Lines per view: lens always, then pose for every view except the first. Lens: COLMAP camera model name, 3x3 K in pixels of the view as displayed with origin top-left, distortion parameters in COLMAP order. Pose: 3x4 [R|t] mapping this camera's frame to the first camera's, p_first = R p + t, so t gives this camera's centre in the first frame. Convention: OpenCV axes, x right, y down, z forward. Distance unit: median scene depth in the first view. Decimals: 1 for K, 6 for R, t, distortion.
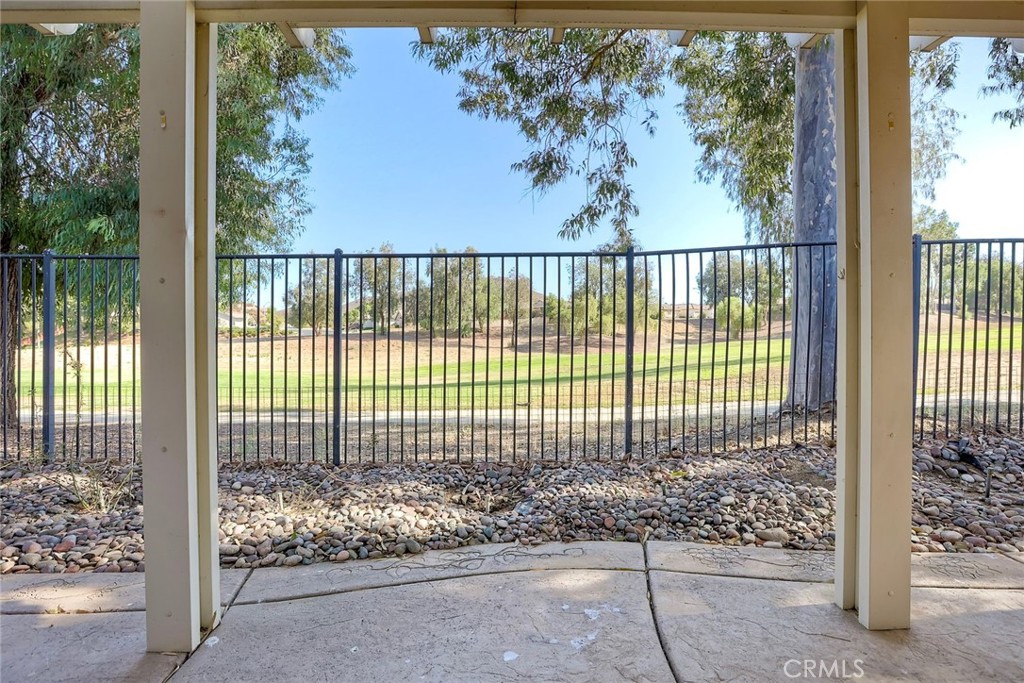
lens RADIAL K [[465.6, 0, 508.2], [0, 465.6, 338.0], [0, 0, 1]] dist [-0.000642, 0.000262]
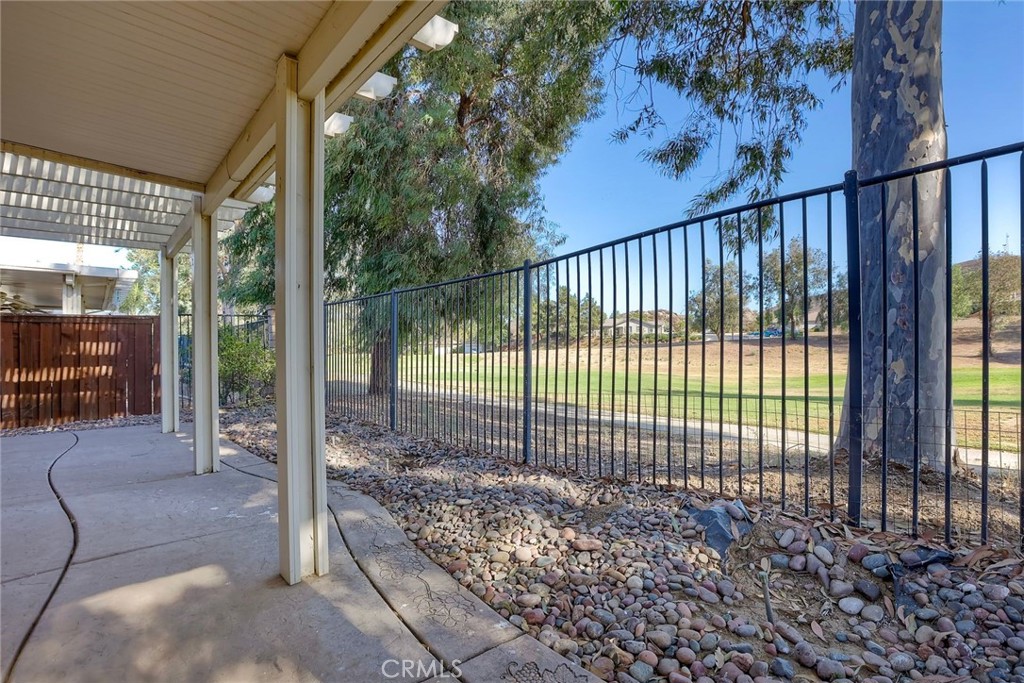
lens RADIAL K [[465.6, 0, 508.2], [0, 465.6, 338.0], [0, 0, 1]] dist [-0.000642, 0.000262]
pose [[0.656792, -0.008632, -0.754023, 0.259765], [0.000549, 0.999940, -0.010968, -0.002652], [0.754072, 0.006790, 0.656757, 0.073049]]
